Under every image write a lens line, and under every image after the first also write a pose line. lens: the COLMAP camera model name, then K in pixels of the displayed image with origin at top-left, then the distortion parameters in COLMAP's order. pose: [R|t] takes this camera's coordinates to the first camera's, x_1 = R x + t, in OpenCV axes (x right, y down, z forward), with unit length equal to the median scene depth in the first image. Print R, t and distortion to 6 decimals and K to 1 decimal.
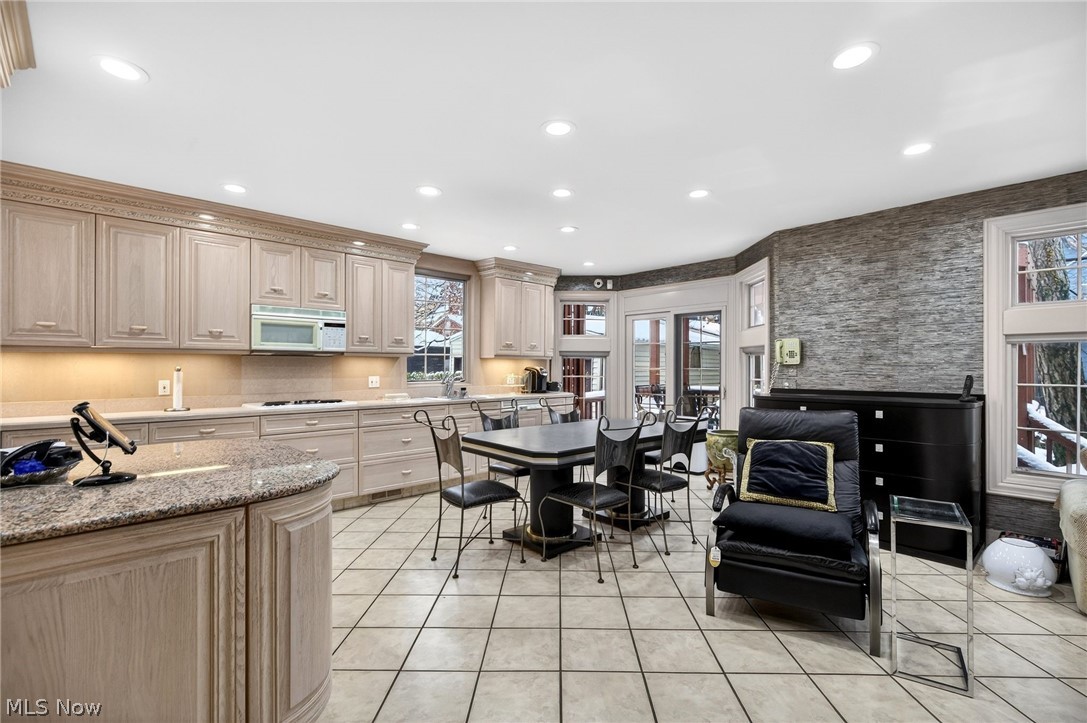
lens RADIAL K [[489.4, 0, 552.6], [0, 489.4, 366.2], [0, 0, 1]] dist [-0.002433, -0.001647]
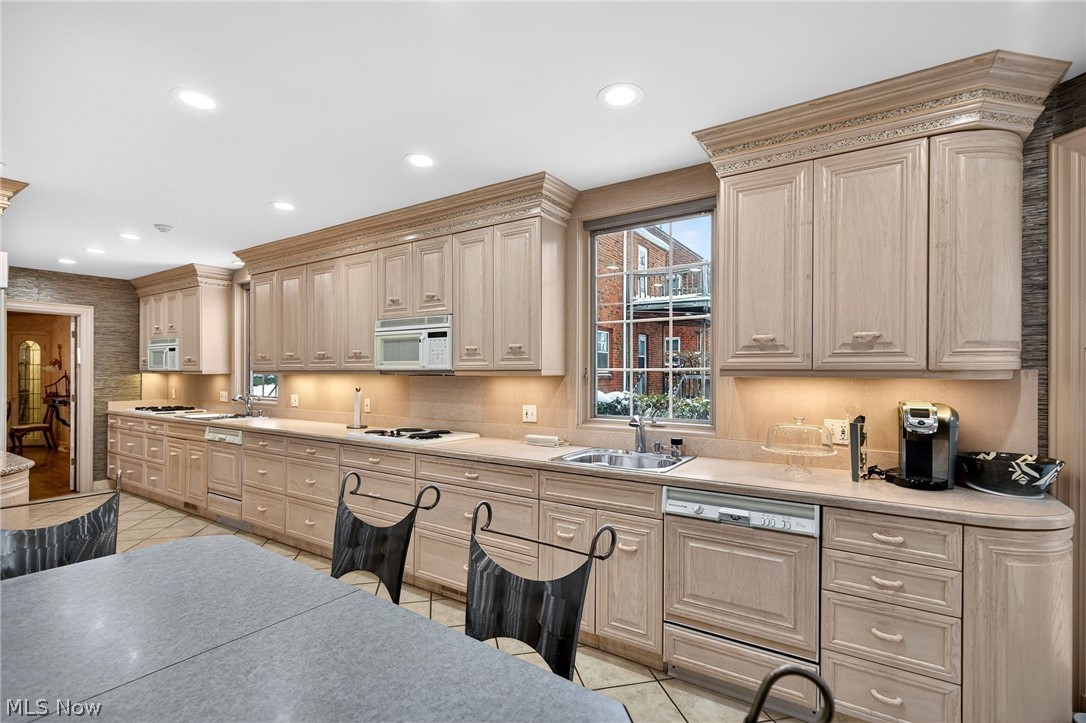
lens RADIAL K [[489.0, 0, 562.0], [0, 489.0, 379.0], [0, 0, 1]] dist [-0.002433, -0.001647]
pose [[0.244998, 0.002998, -0.969519, 0.348097], [-0.007090, 0.999974, 0.001300, -0.019565], [0.969498, 0.006555, 0.245013, 1.066718]]
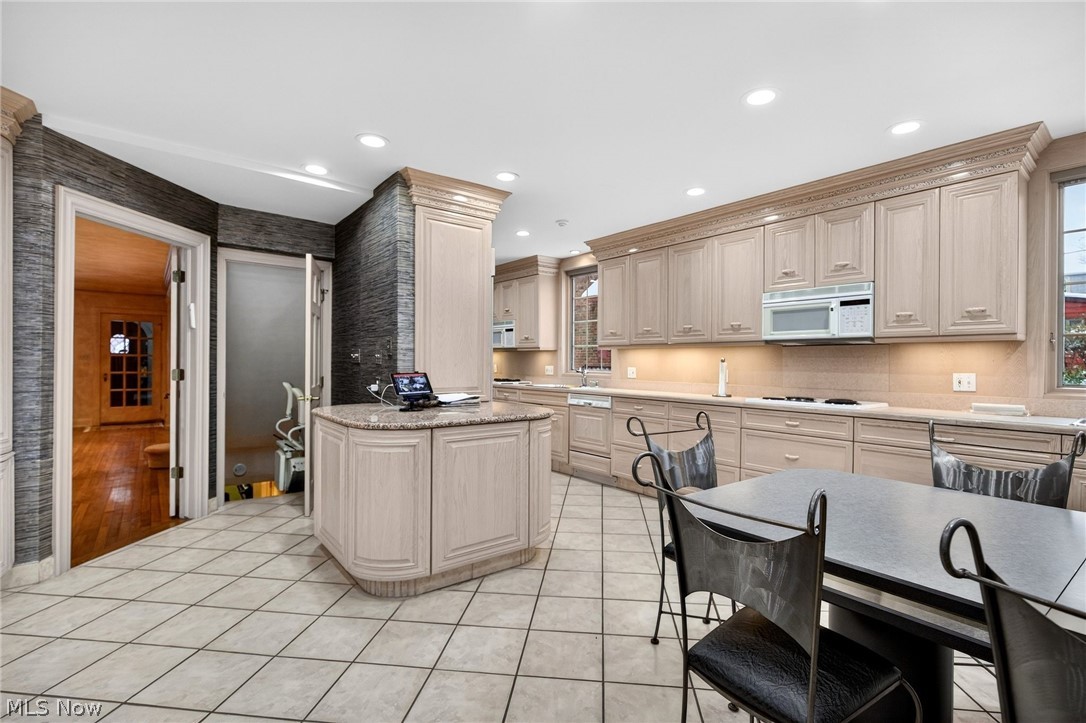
lens RADIAL K [[489.0, 0, 546.0], [0, 489.0, 361.7], [0, 0, 1]] dist [-0.002433, -0.001647]
pose [[-0.082639, -0.000242, -0.996580, 0.369105], [-0.006687, 0.999978, 0.000311, 0.010932], [0.996557, 0.006689, -0.082639, 0.625237]]
